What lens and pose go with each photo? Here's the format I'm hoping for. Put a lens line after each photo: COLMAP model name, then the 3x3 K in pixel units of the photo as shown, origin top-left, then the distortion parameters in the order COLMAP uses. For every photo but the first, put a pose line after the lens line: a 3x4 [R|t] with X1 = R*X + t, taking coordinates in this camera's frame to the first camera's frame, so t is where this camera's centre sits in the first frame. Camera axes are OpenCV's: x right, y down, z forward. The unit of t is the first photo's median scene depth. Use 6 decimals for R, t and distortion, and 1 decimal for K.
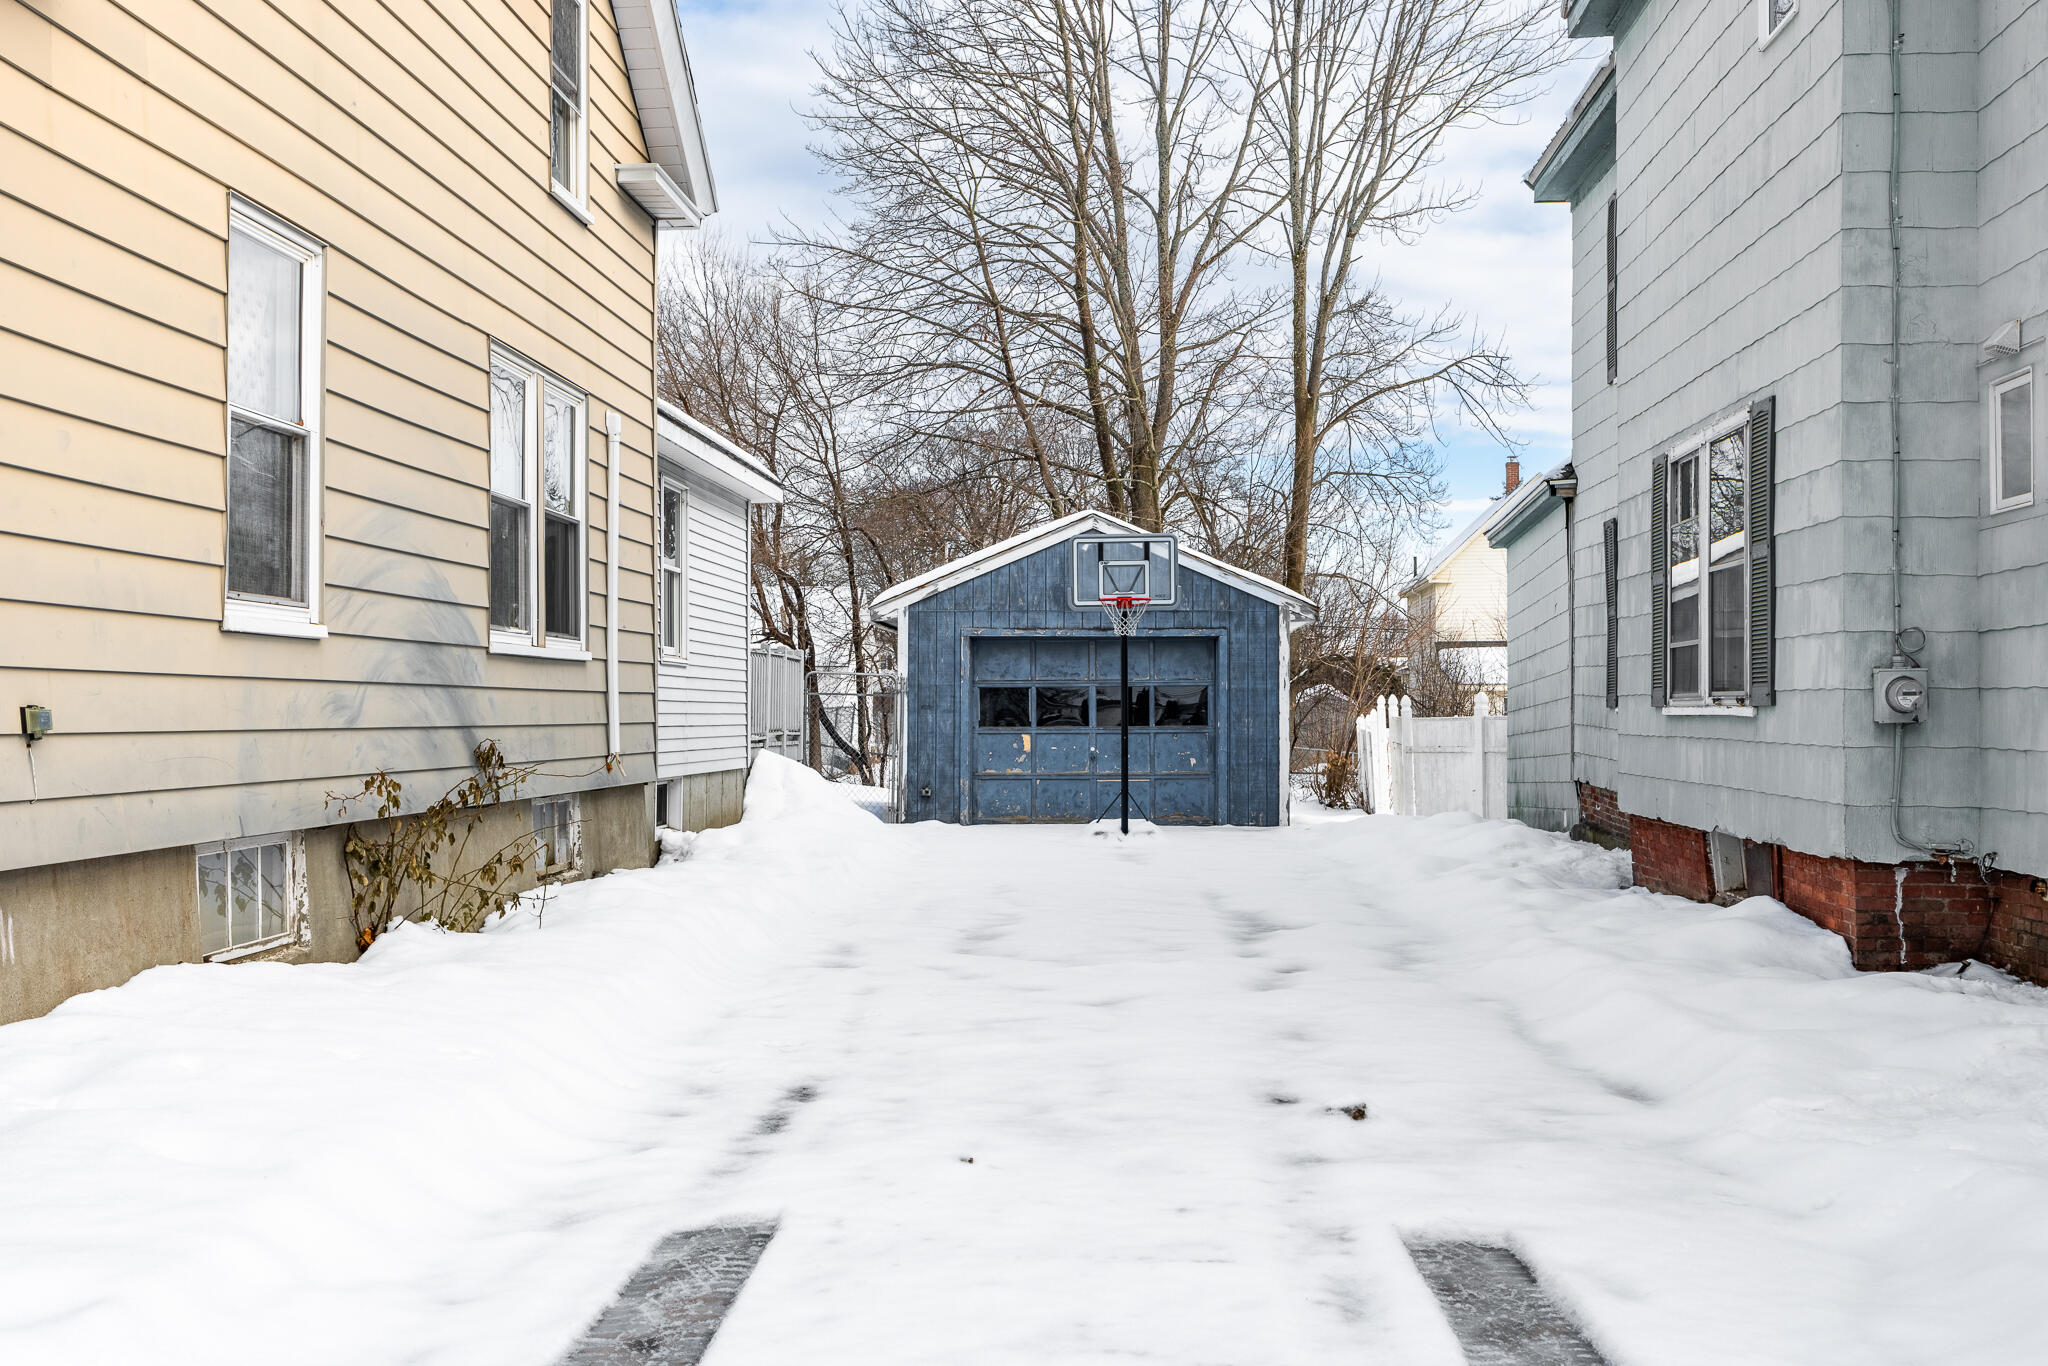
lens RADIAL K [[2042.8, 0, 1023.6], [0, 2042.8, 687.4], [0, 0, 1]] dist [-0.018673, 0.000000]
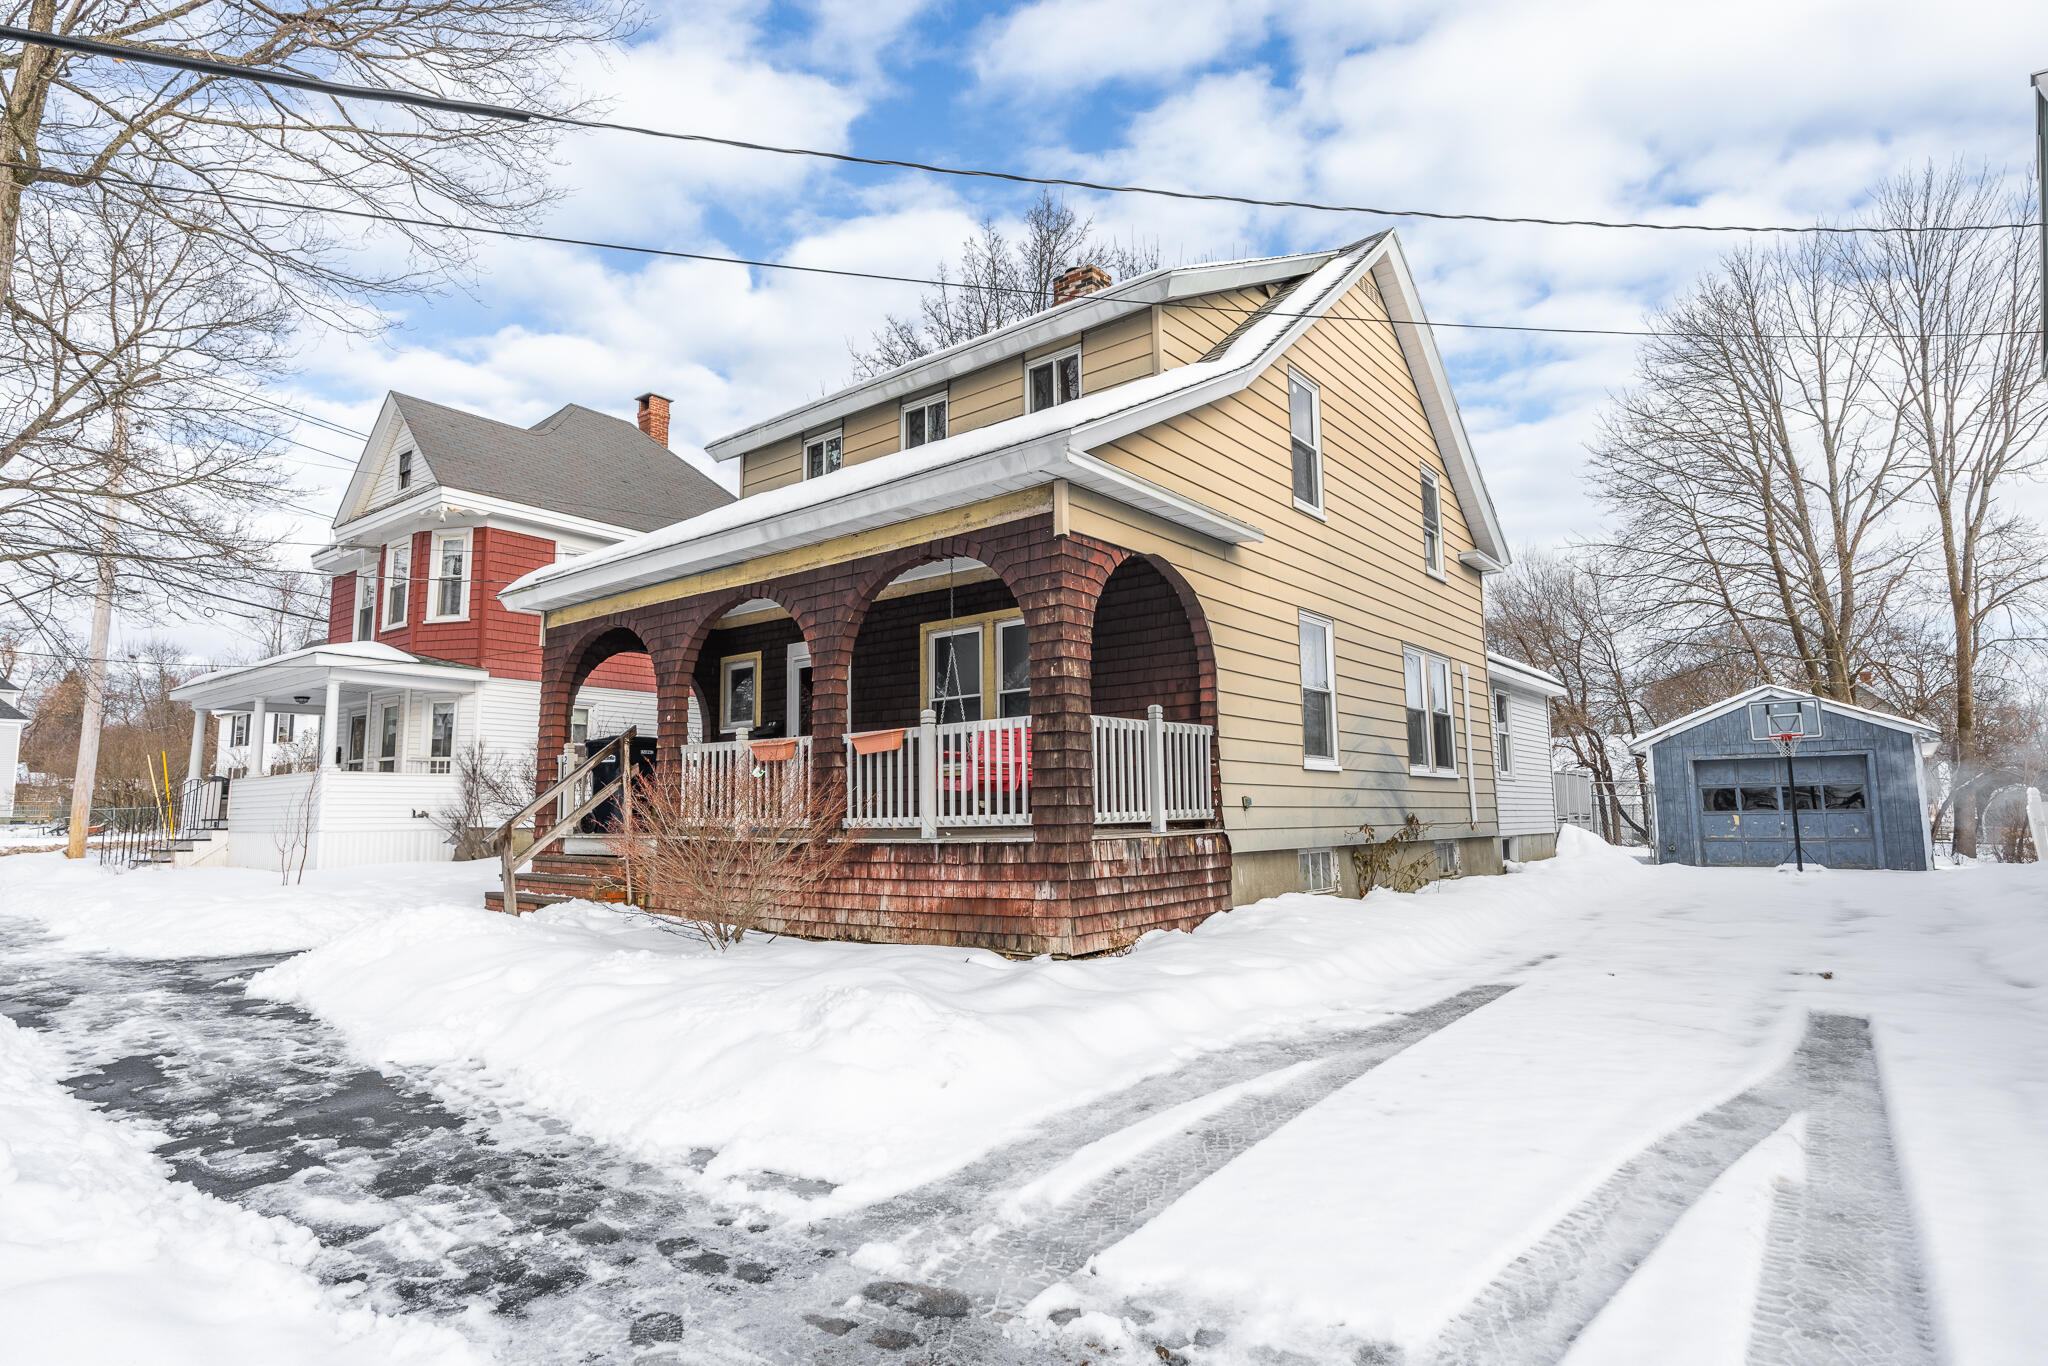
lens RADIAL K [[1097.2, 0, 1021.1], [0, 1097.2, 681.8], [0, 0, 1]] dist [-0.005081, -0.001360]
pose [[0.820406, -0.079641, -0.566207, 0.039009], [0.018446, 0.993423, -0.113005, 0.004264], [0.571483, 0.082266, 0.816480, -0.121966]]
